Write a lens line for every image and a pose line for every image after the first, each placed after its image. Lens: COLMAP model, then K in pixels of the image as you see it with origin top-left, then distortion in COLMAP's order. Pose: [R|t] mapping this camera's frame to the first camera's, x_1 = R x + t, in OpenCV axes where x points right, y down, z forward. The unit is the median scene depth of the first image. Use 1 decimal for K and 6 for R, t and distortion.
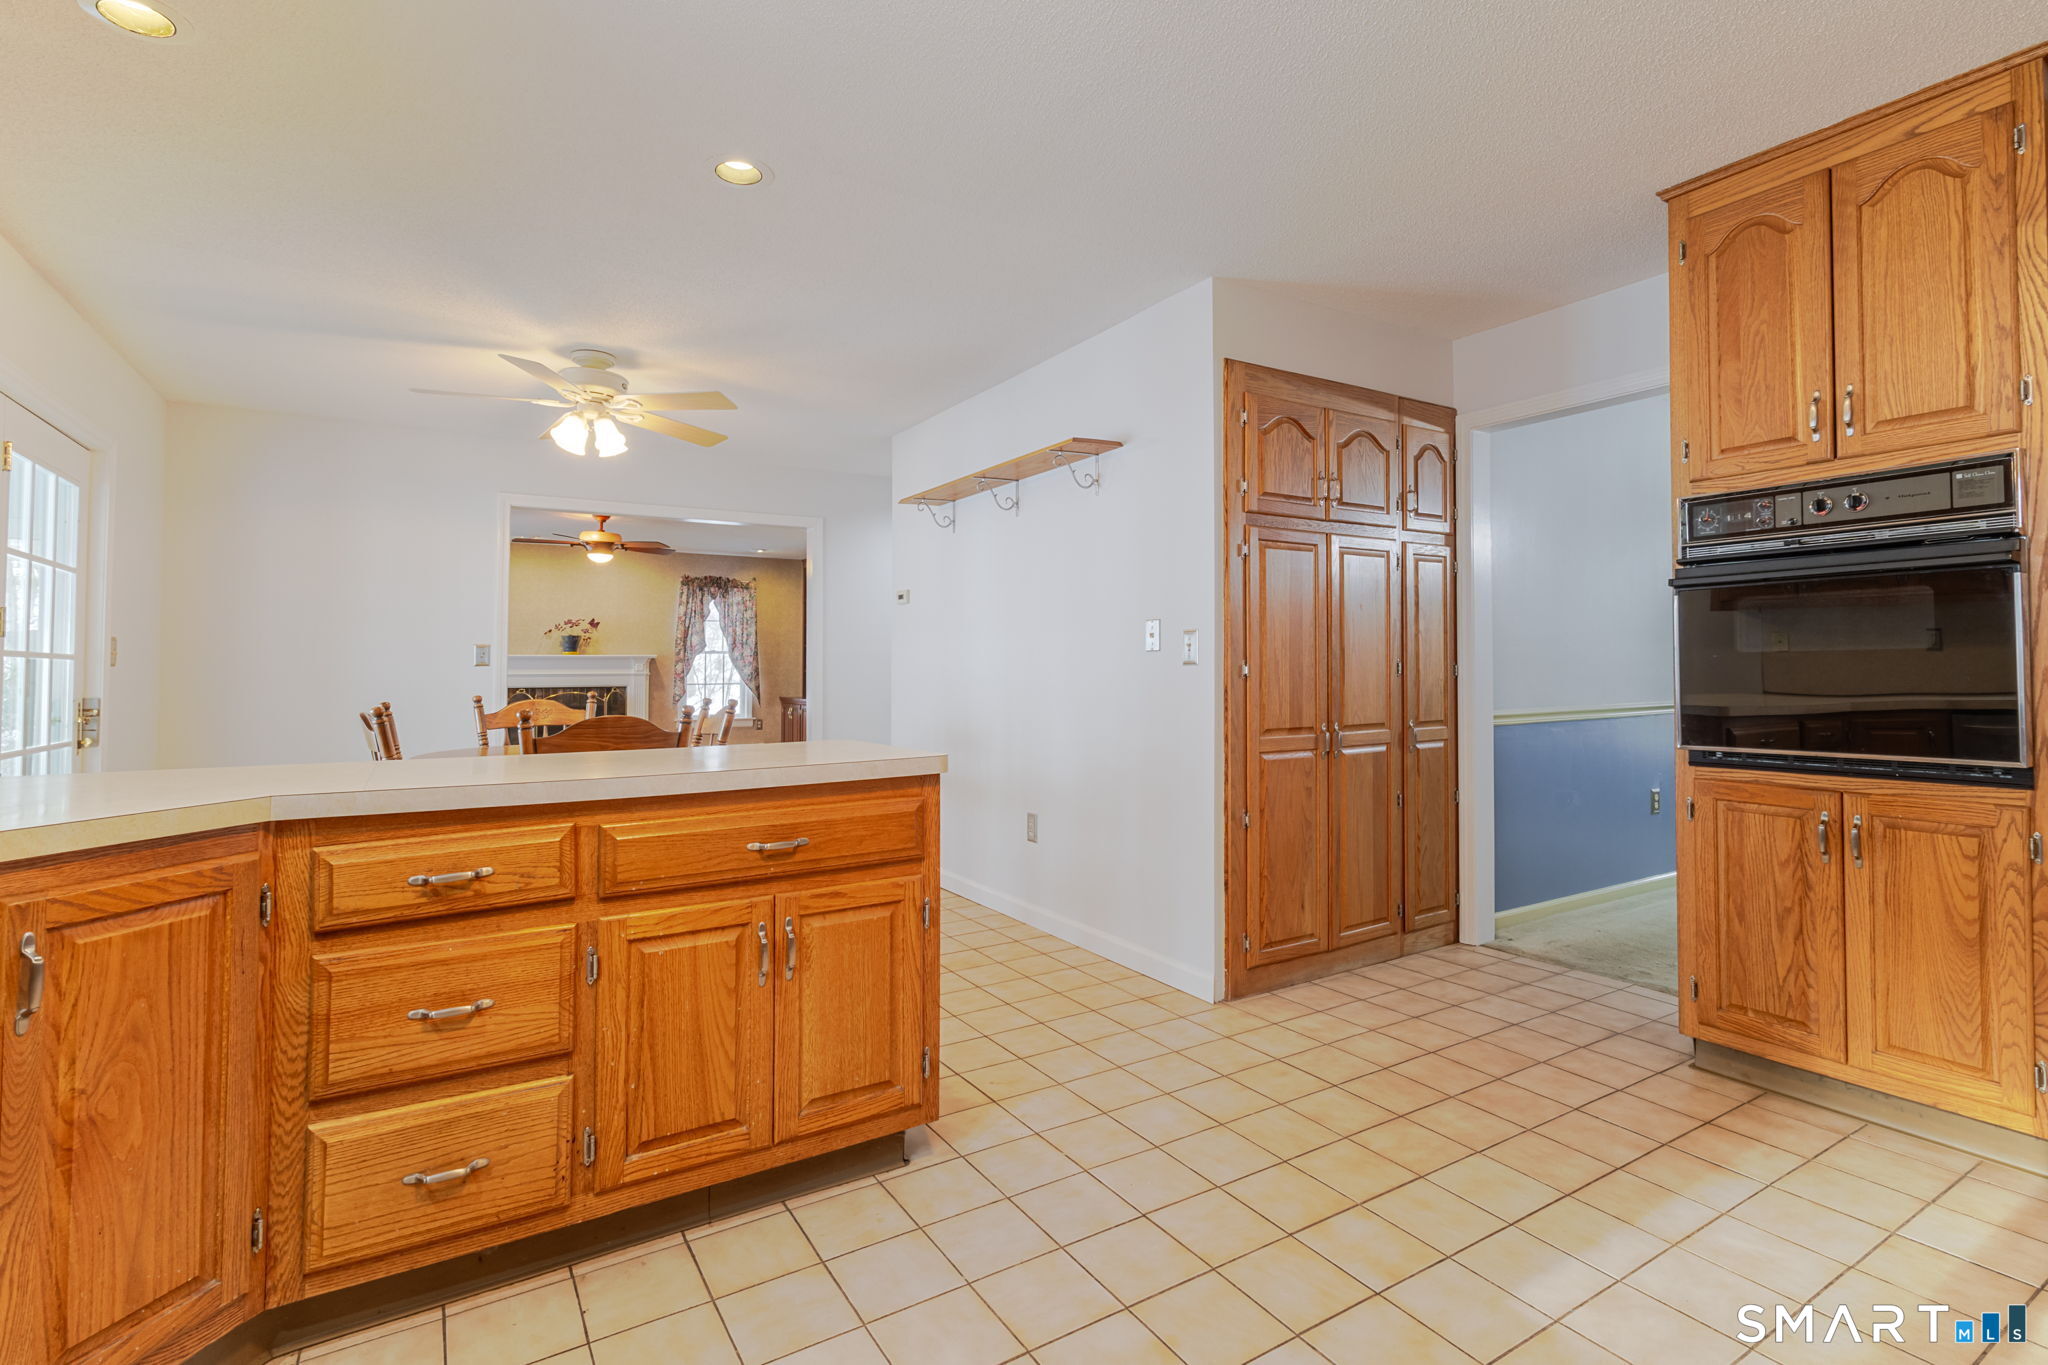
lens RADIAL K [[953.4, 0, 1018.6], [0, 953.4, 644.7], [0, 0, 1]] dist [0.000870, 0.003320]
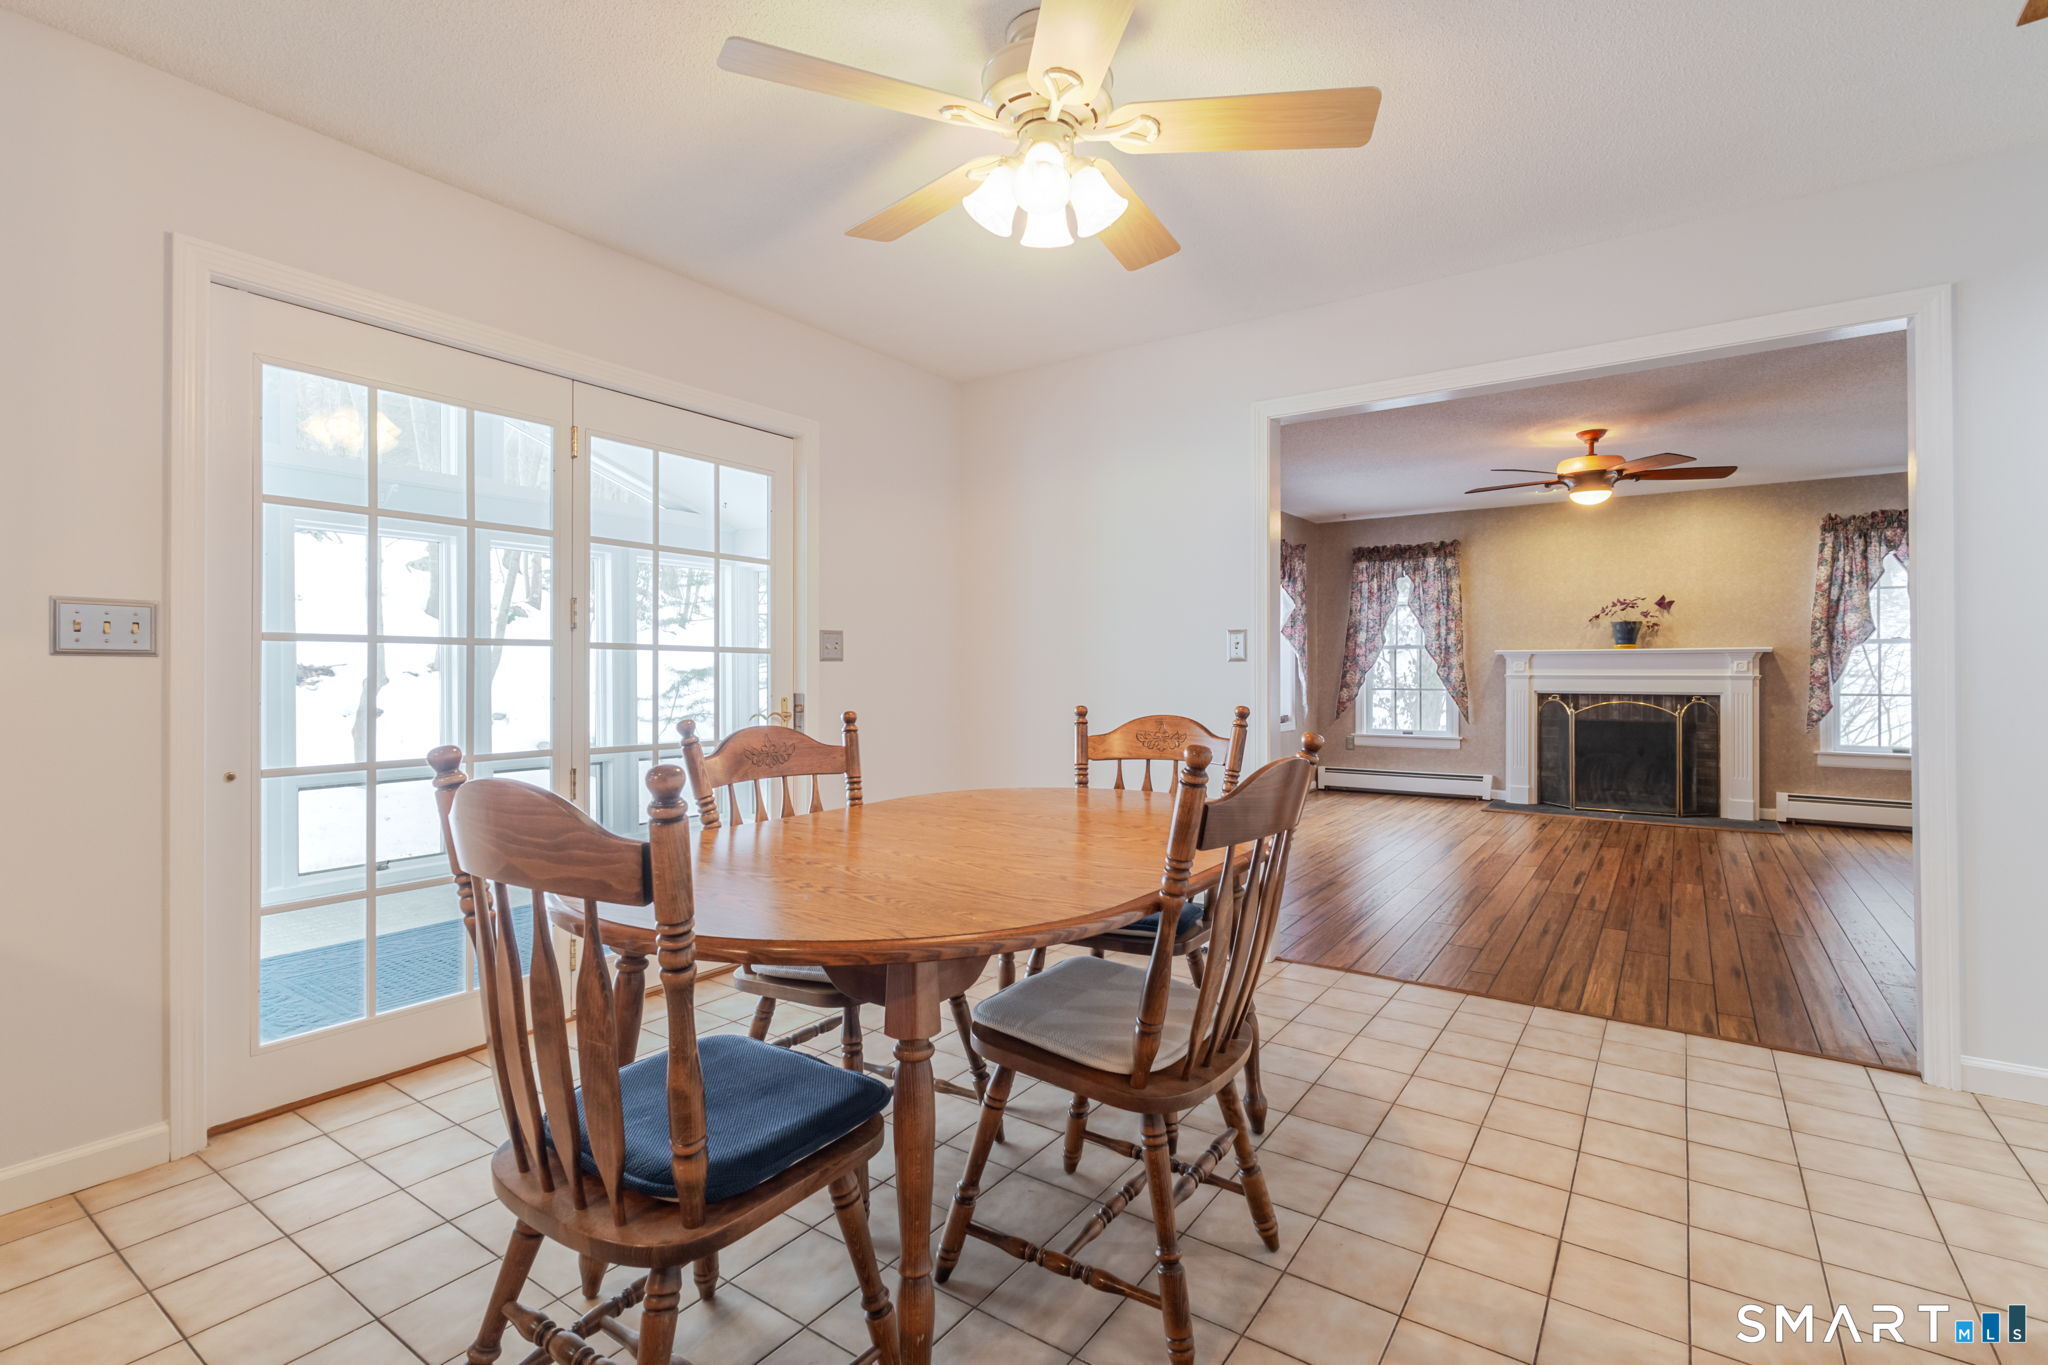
lens RADIAL K [[953.4, 0, 1022.3], [0, 953.4, 656.8], [0, 0, 1]] dist [0.000870, 0.003320]
pose [[0.399216, -0.010366, -0.916798, 0.004198], [0.020061, 0.999795, -0.002569, 0.021358], [0.916637, -0.017366, 0.399343, 0.708407]]
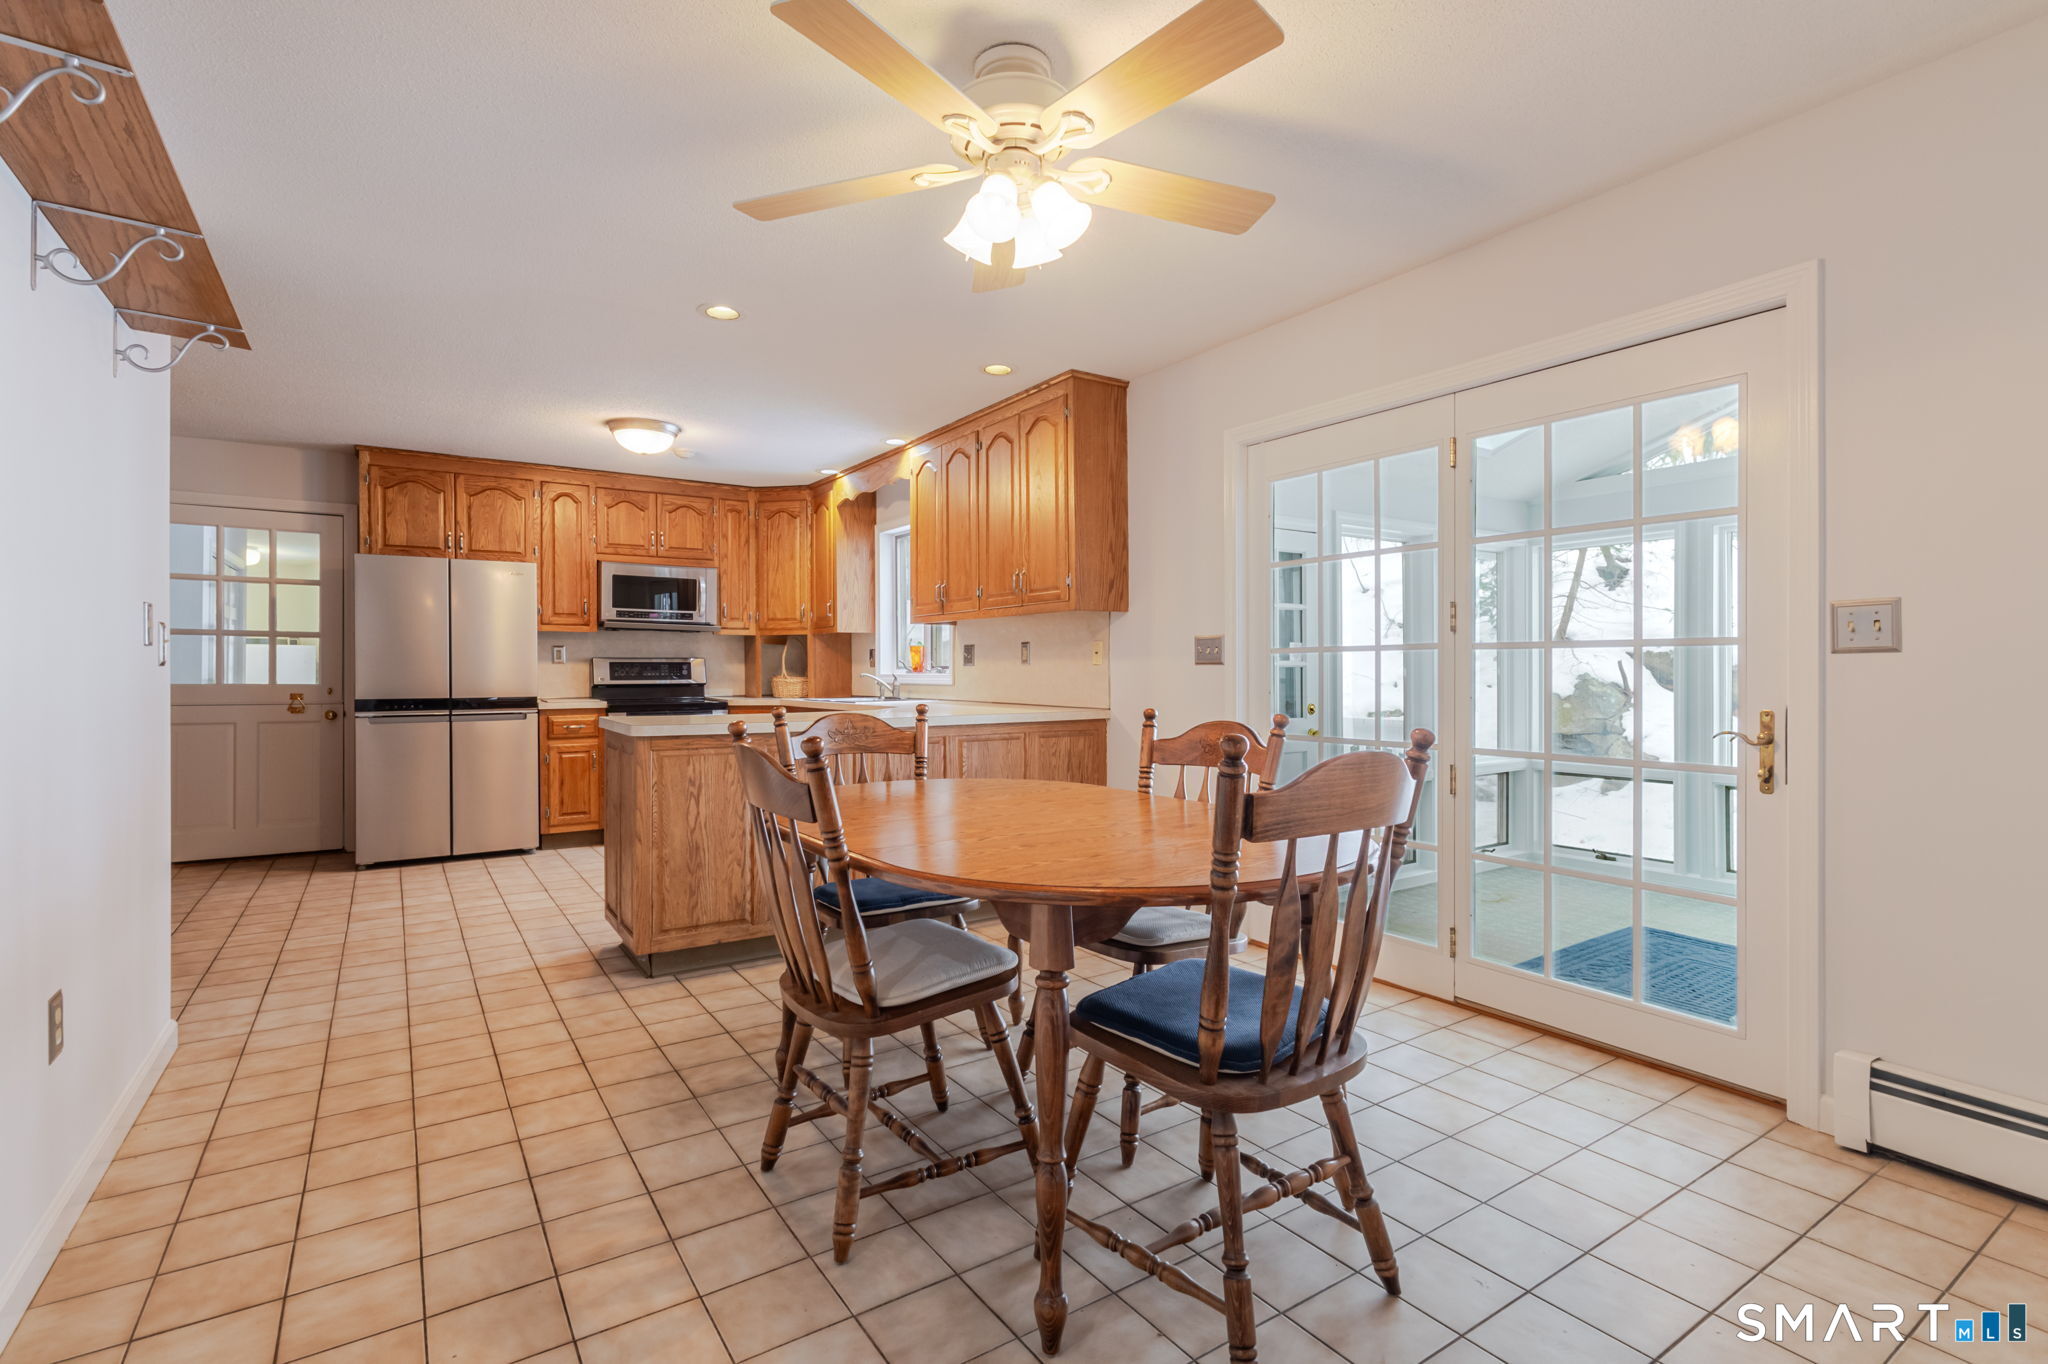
lens RADIAL K [[953.4, 0, 1019.0], [0, 953.4, 657.2], [0, 0, 1]] dist [0.000870, 0.003320]
pose [[-0.999532, 0.004602, -0.030246, -0.395807], [0.005860, 0.999116, -0.041626, 0.040414], [0.030028, -0.041783, -0.998675, 1.380681]]
